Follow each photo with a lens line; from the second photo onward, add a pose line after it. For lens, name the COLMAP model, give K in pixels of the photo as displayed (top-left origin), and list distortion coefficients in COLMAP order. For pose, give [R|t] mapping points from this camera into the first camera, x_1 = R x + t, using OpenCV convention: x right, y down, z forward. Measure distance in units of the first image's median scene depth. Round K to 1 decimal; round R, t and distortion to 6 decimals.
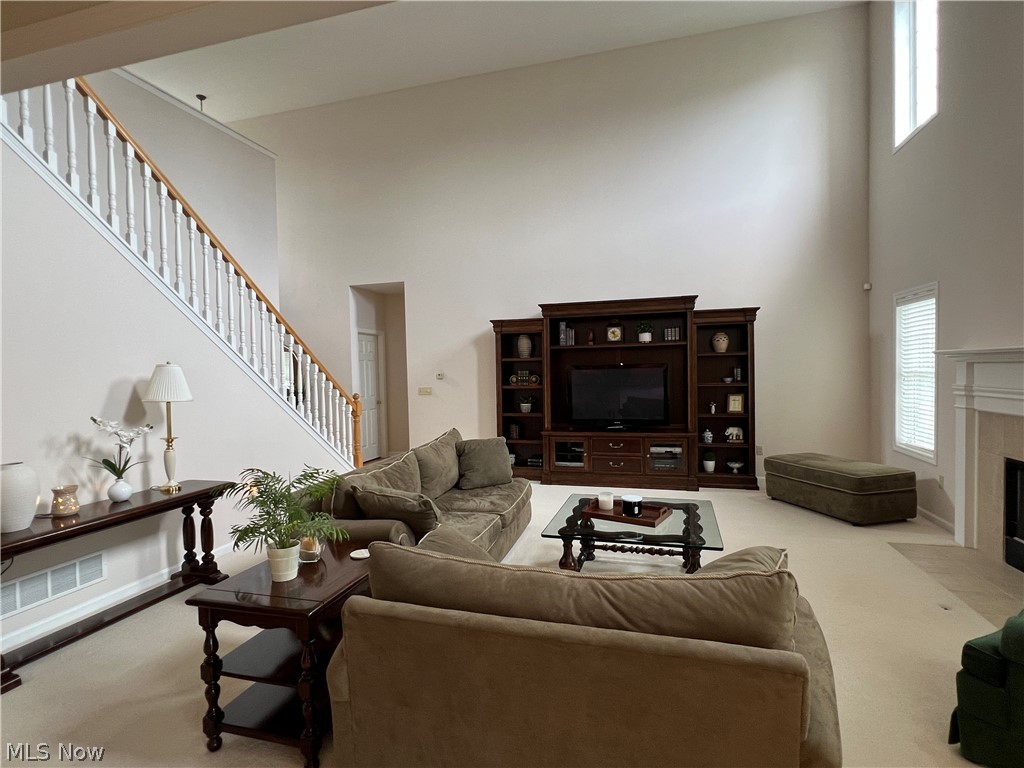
lens RADIAL K [[517.0, 0, 513.1], [0, 517.0, 382.6], [0, 0, 1]] dist [-0.002453, -0.001197]
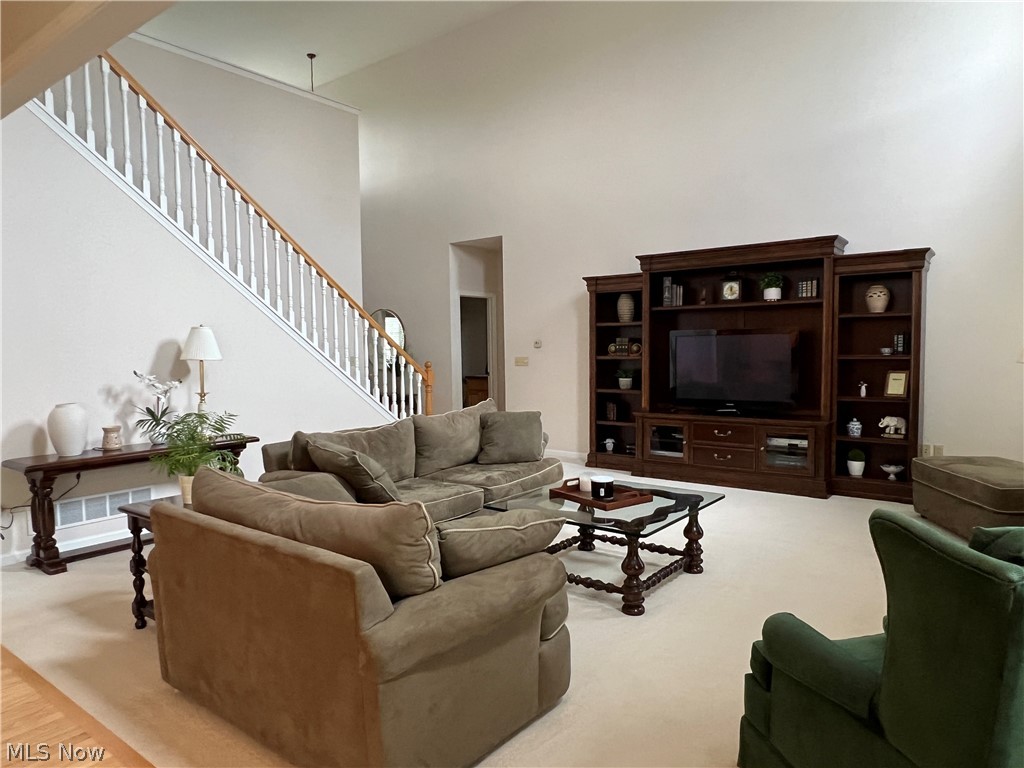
lens RADIAL K [[659.3, 0, 512.9], [0, 659.3, 386.3], [0, 0, 1]] dist [-0.001338, -0.001935]
pose [[0.930494, 0.029460, -0.365121, 0.269441], [-0.014384, 0.998931, 0.043941, 0.011274], [0.366025, -0.035635, 0.929923, -0.046612]]
